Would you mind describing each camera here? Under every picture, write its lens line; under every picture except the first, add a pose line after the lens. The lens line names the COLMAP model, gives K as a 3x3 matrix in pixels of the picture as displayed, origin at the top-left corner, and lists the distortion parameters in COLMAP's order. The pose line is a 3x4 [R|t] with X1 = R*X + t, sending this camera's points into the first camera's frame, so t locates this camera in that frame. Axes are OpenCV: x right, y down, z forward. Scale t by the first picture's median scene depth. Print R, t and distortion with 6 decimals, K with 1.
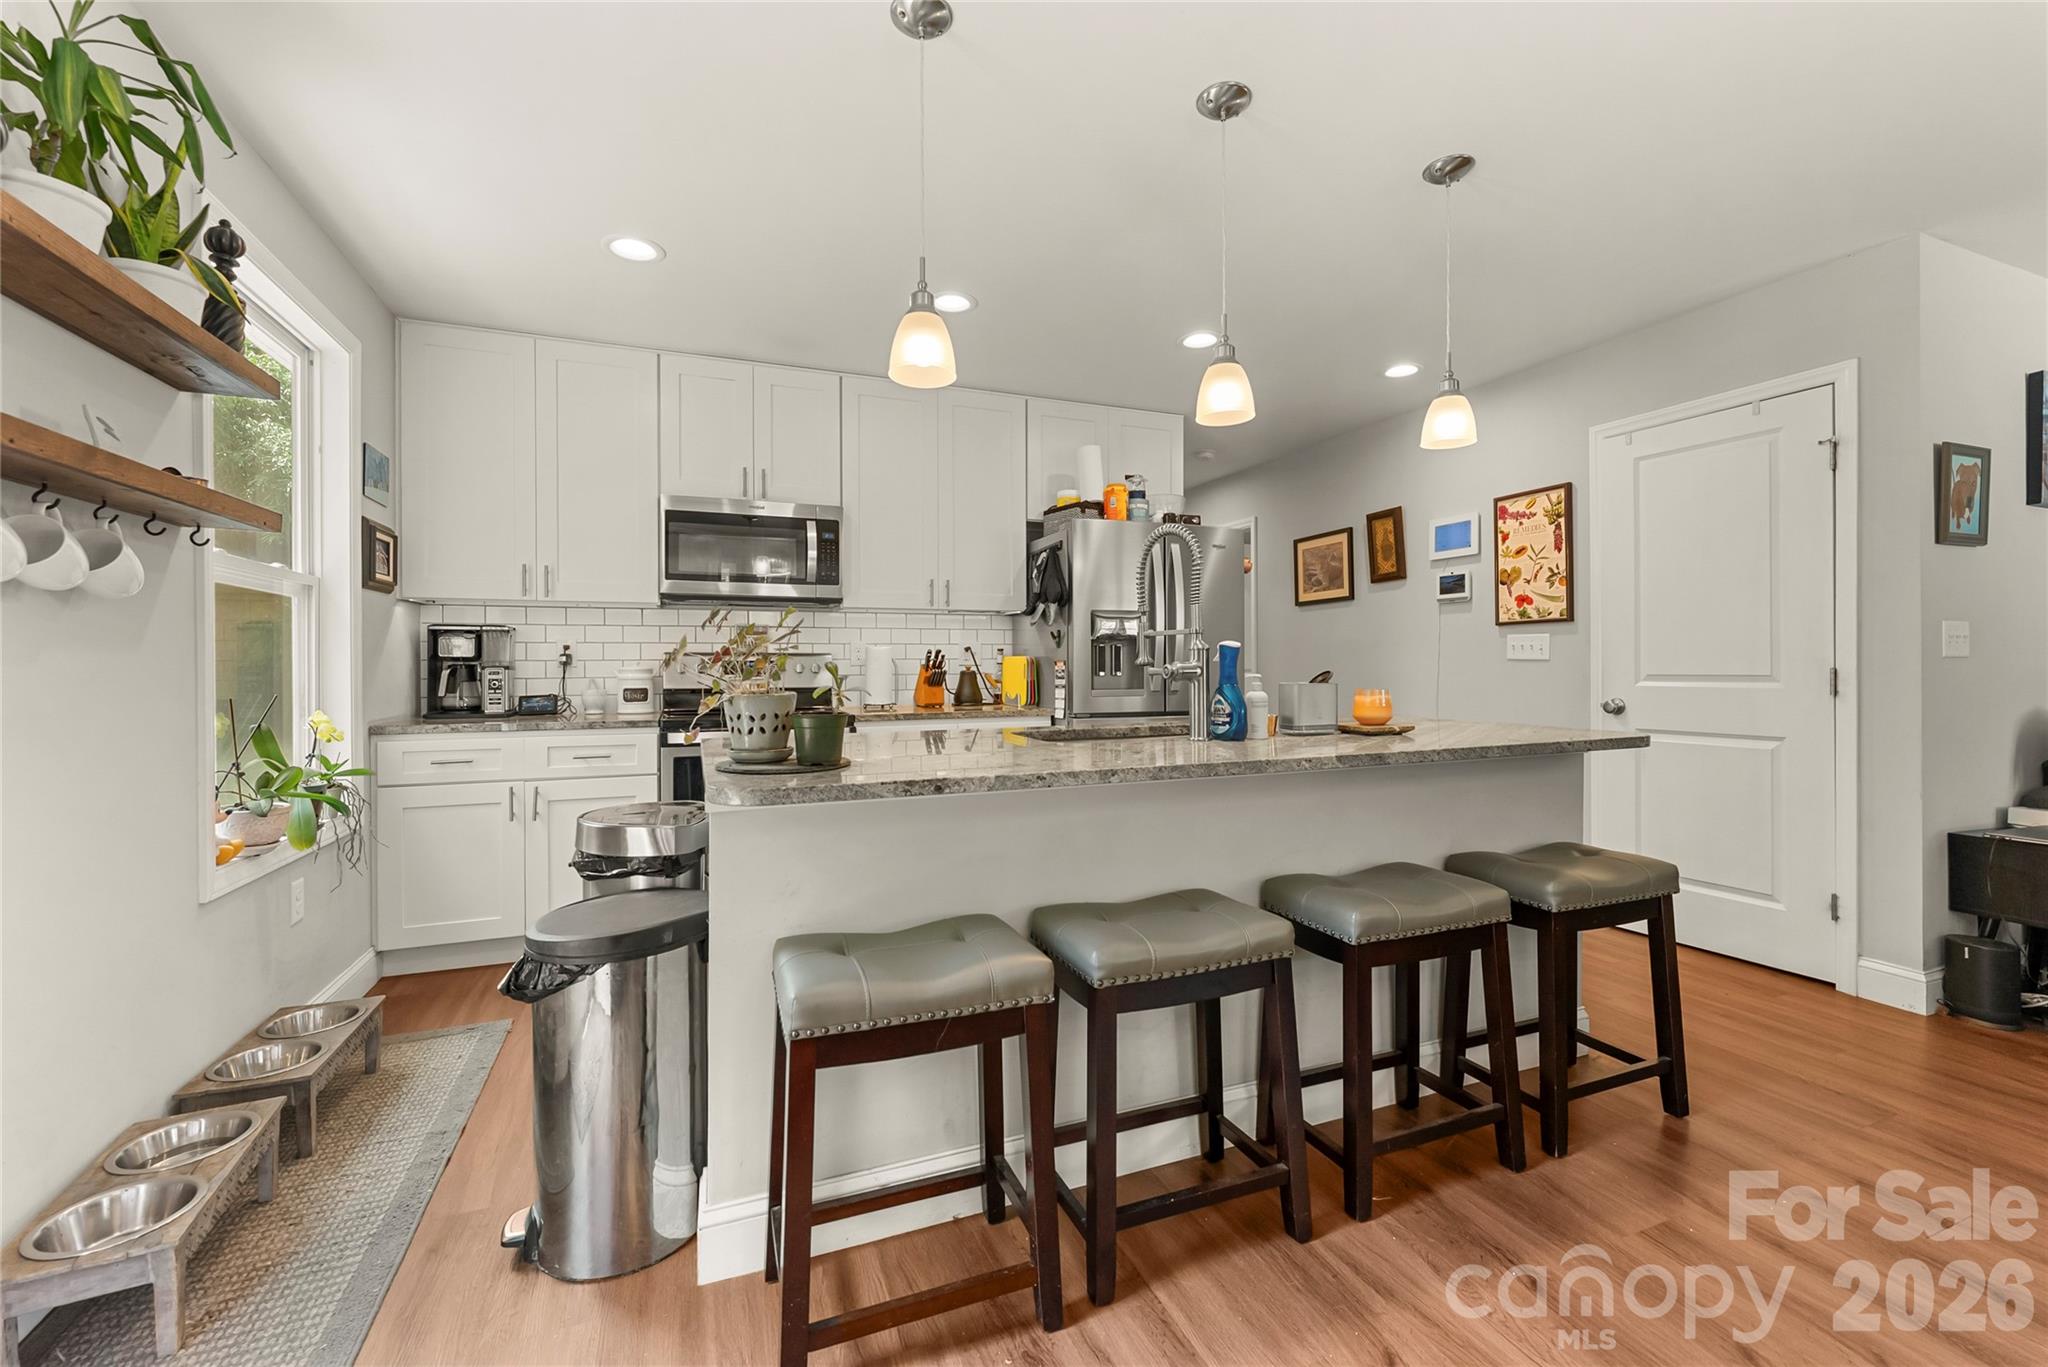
lens RADIAL K [[841.8, 0, 1023.9], [0, 841.8, 667.0], [0, 0, 1]] dist [-0.003054, -0.000528]
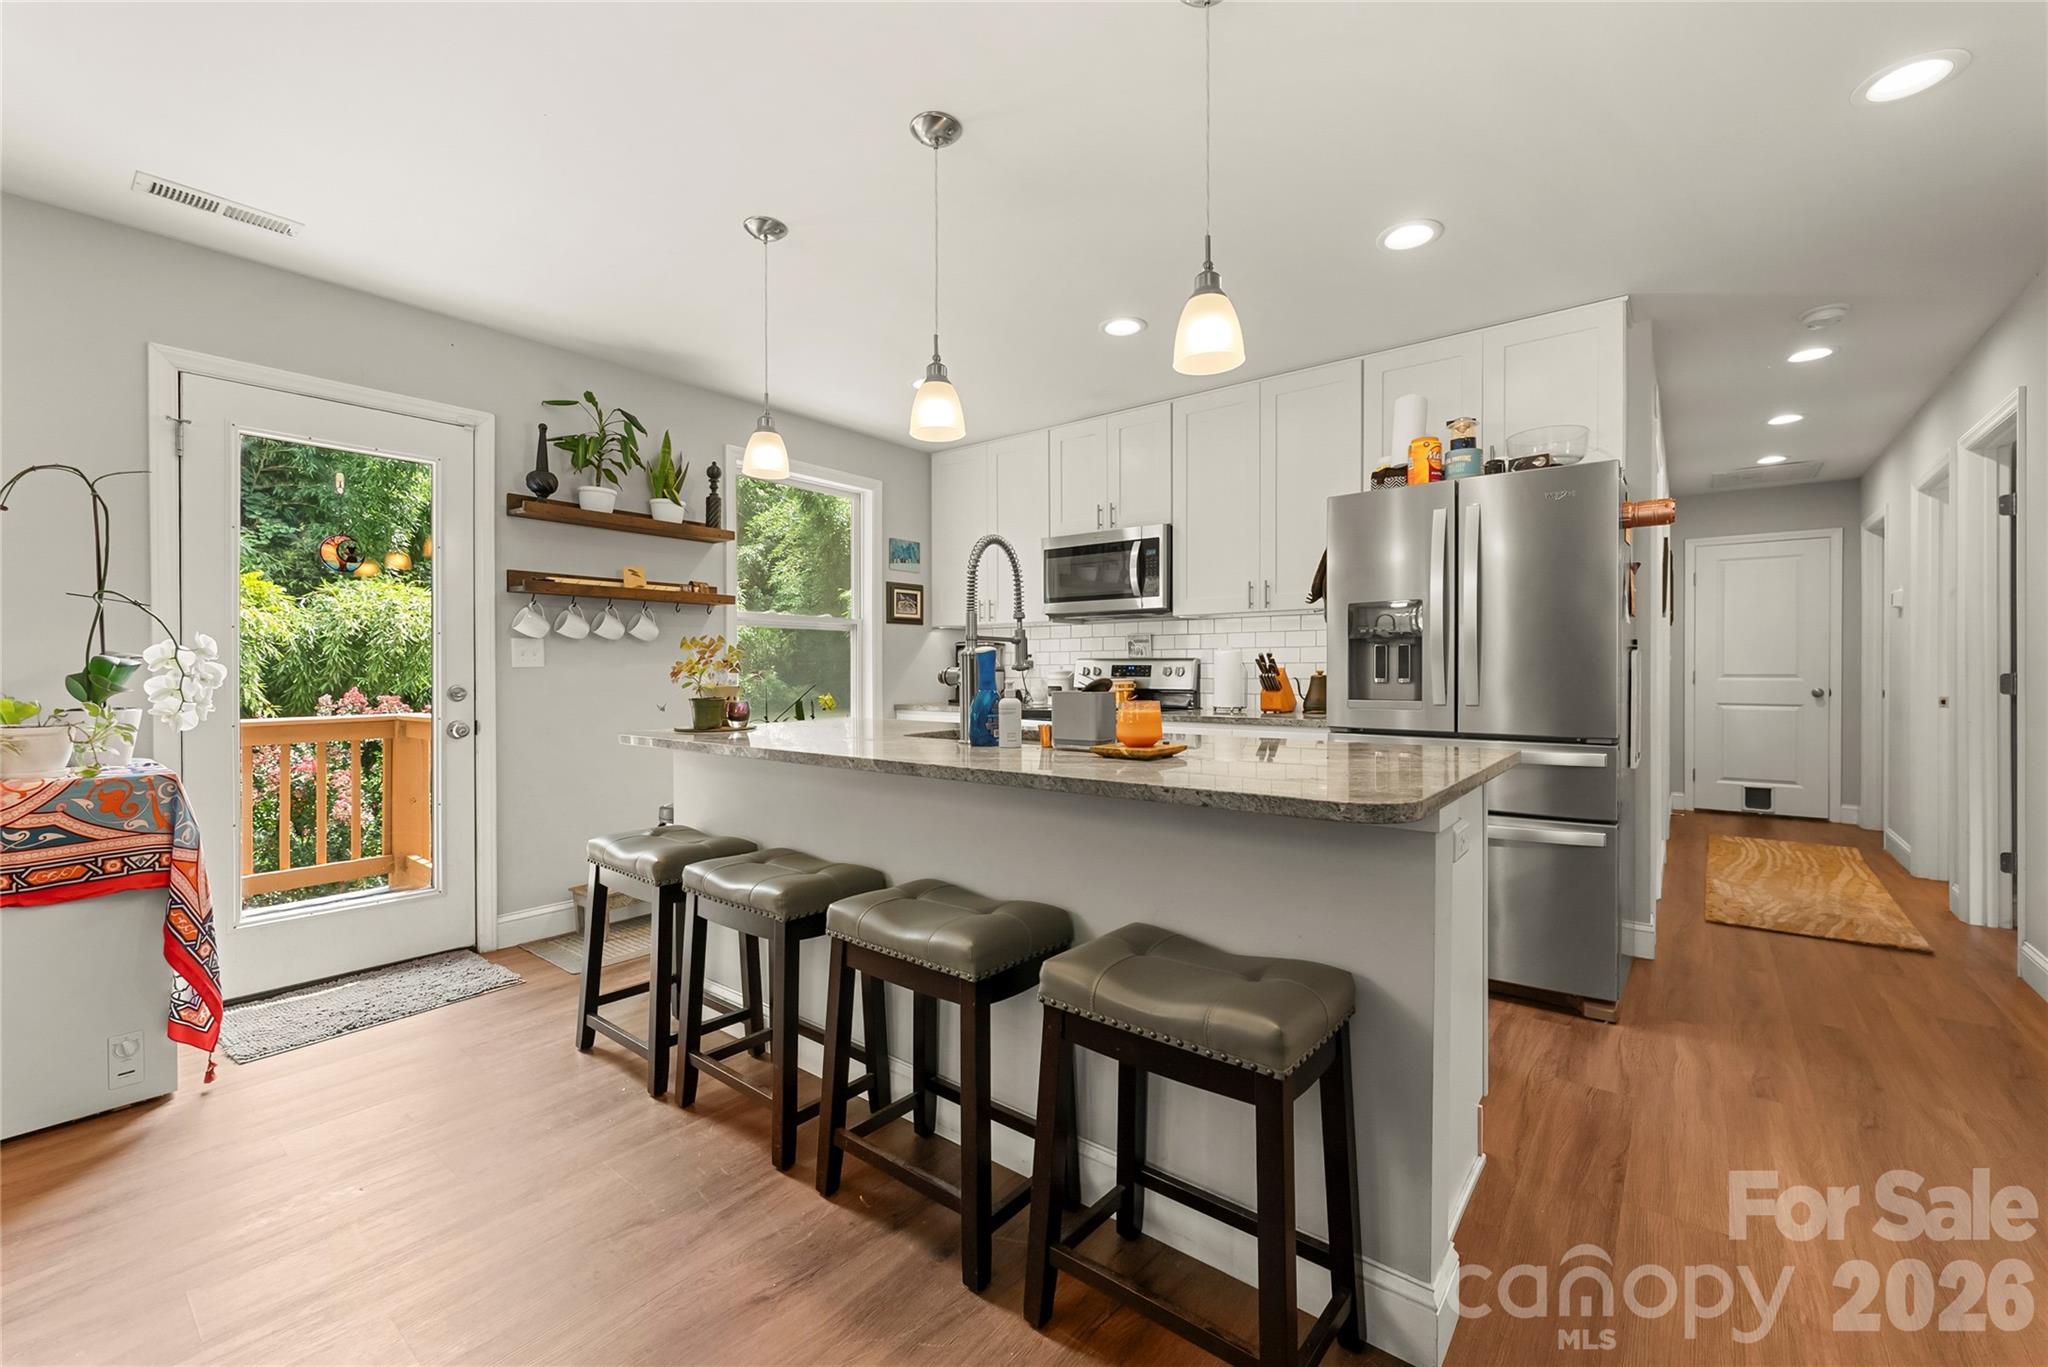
lens RADIAL K [[832.4, 0, 1023.8], [0, 832.4, 676.6], [0, 0, 1]] dist [-0.000277, -0.000047]
pose [[0.491094, 0.010821, -0.871039, 0.699772], [-0.003397, 0.999939, 0.010507, -0.003314], [0.871100, -0.002201, 0.491101, 0.344181]]
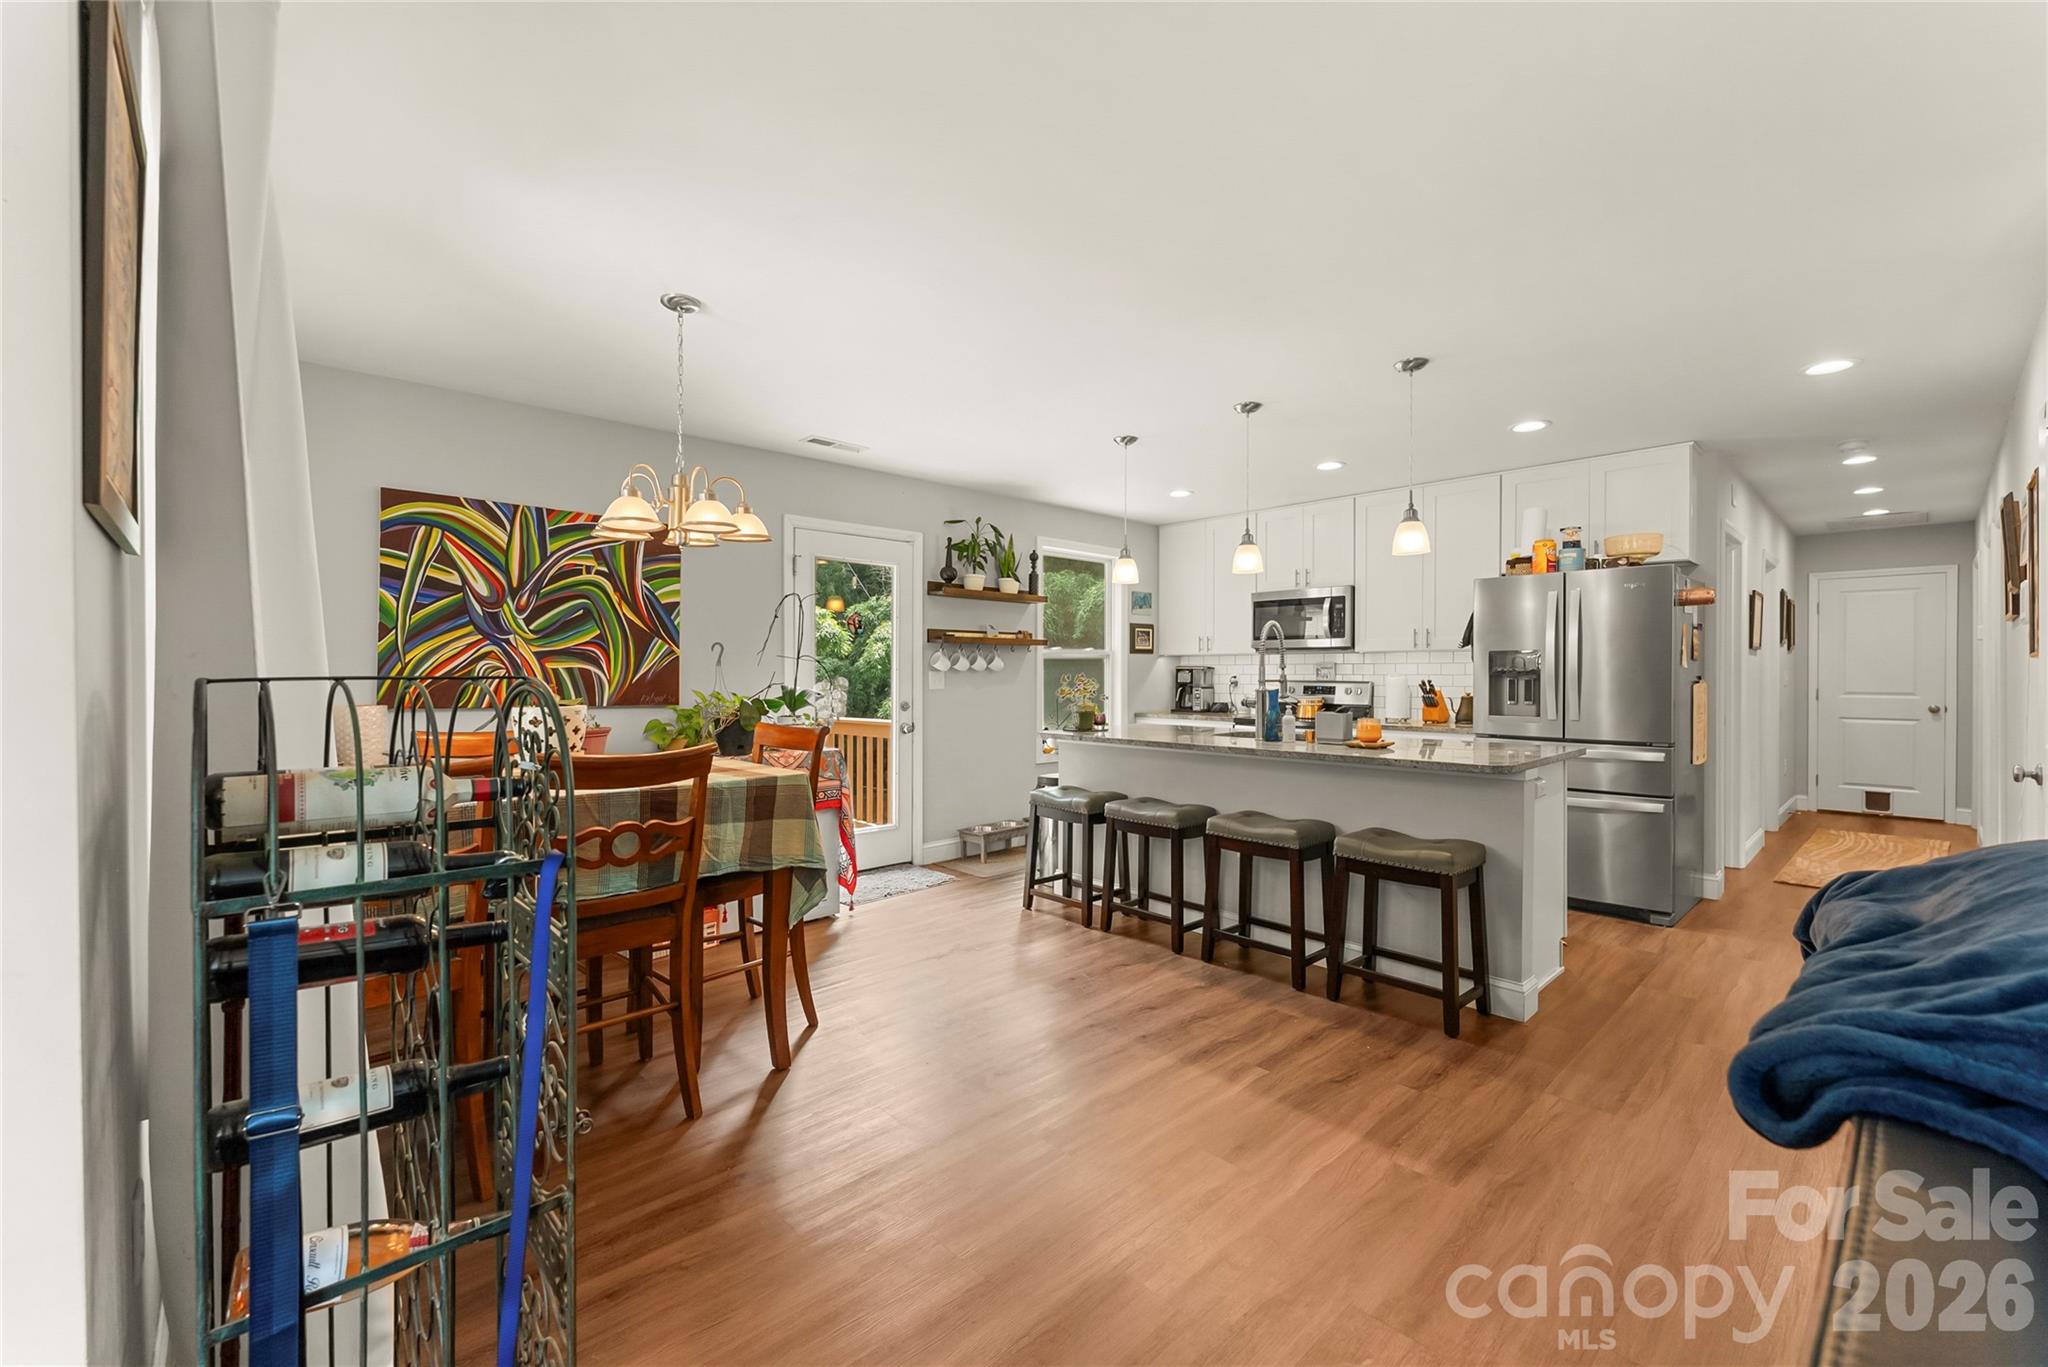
lens RADIAL K [[840.3, 0, 1021.2], [0, 840.3, 679.4], [0, 0, 1]] dist [0.001226, -0.000112]
pose [[0.359957, 0.013647, -0.932869, 1.088500], [-0.005237, 0.999907, 0.012607, -0.042006], [0.932954, 0.000348, 0.359995, -0.108080]]
